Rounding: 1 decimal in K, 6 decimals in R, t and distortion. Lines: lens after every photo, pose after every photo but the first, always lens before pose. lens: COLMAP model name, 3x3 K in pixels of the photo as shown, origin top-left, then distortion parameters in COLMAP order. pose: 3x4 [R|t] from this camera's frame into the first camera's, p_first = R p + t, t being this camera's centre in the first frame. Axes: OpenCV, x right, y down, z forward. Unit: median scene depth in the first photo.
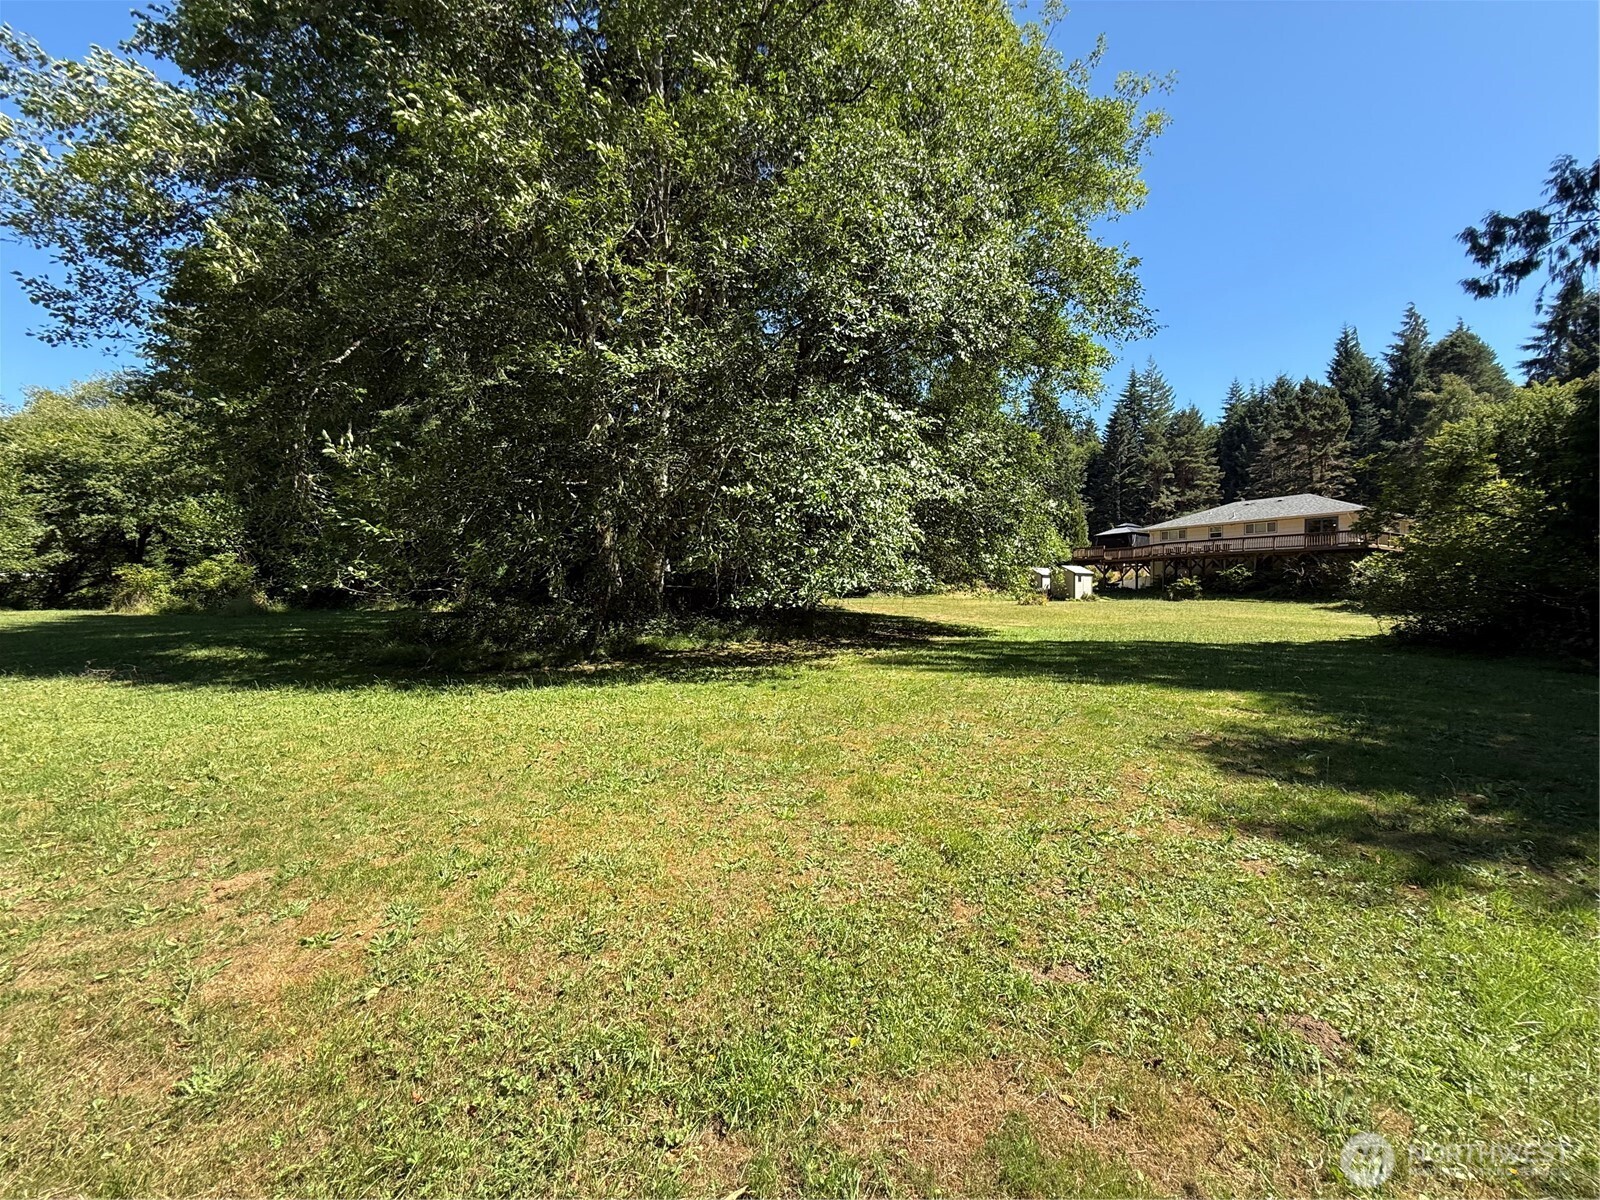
lens RADIAL K [[637.3, 0, 785.3], [0, 637.3, 591.5], [0, 0, 1]] dist [0.001272, 0.000087]
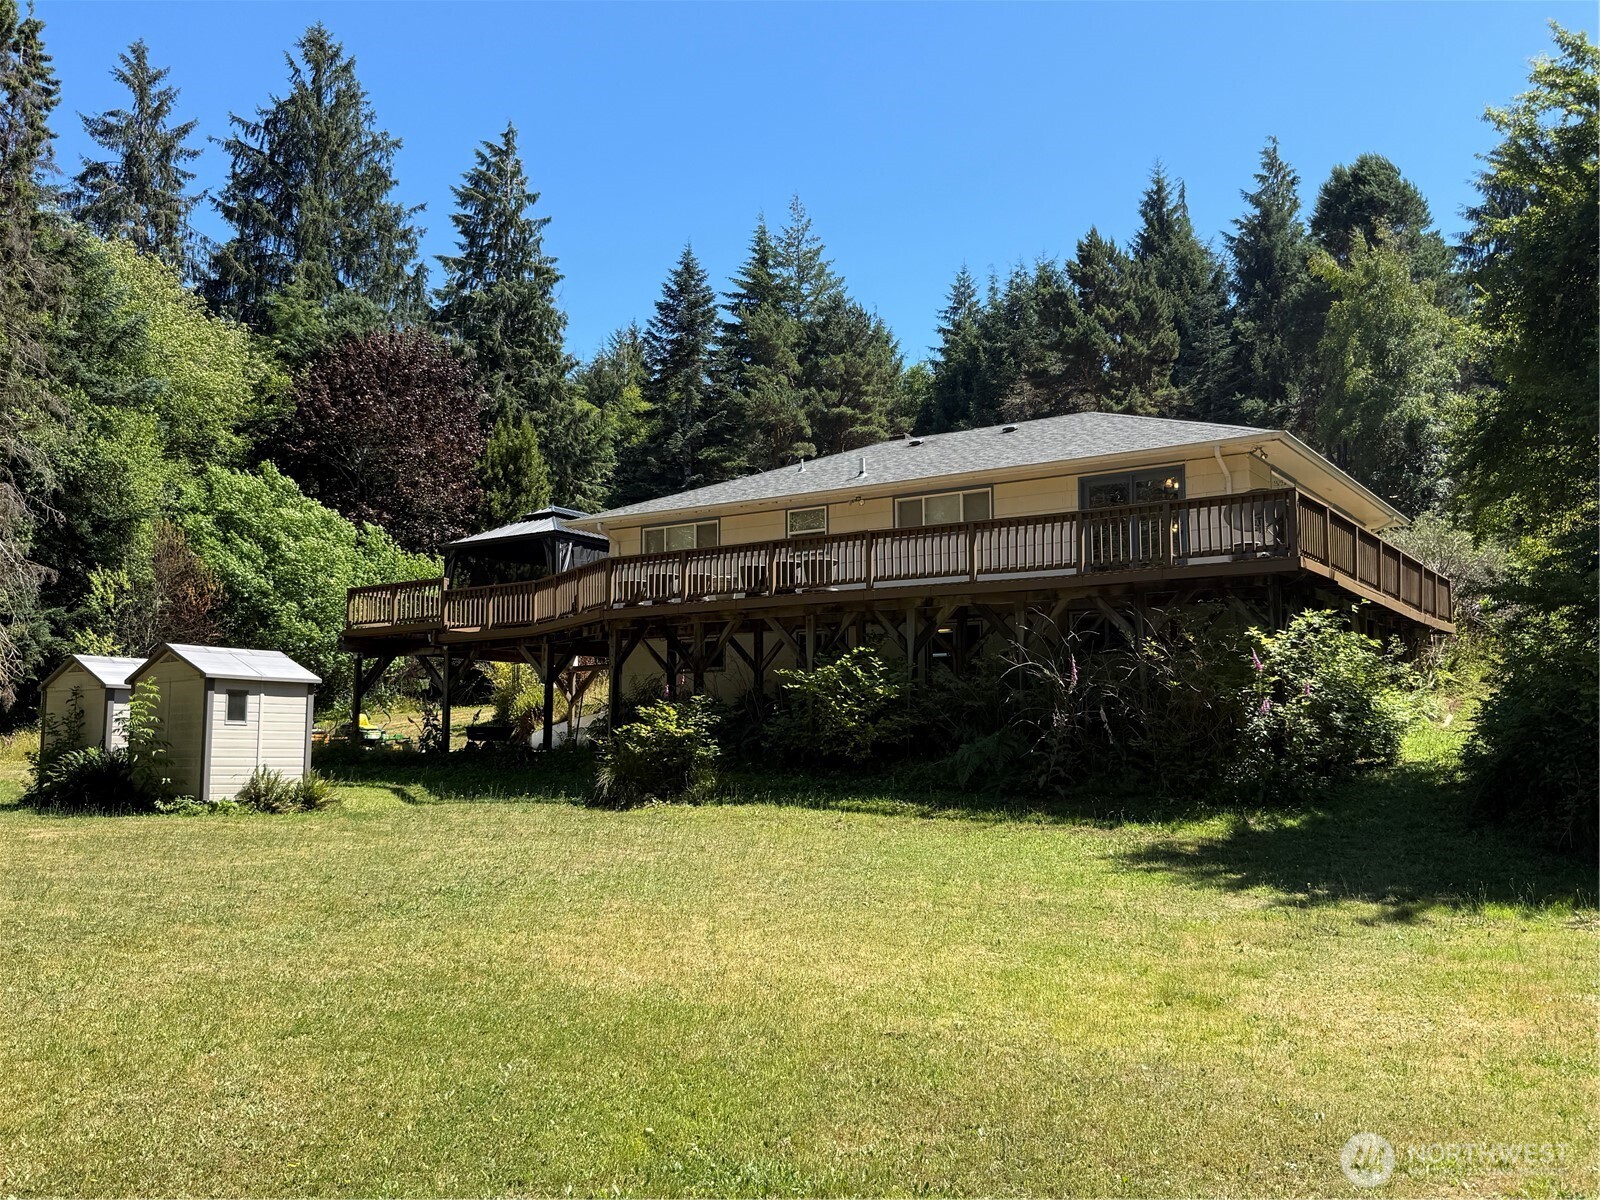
lens RADIAL K [[1447.4, 0, 803.2], [0, 1447.4, 599.1], [0, 0, 1]] dist [0.017408, -0.001193]
pose [[0.888010, 0.048058, 0.457305, 0.270589], [0.004326, 0.993606, -0.112817, -0.000029], [-0.459803, 0.102161, 0.882125, 0.325168]]
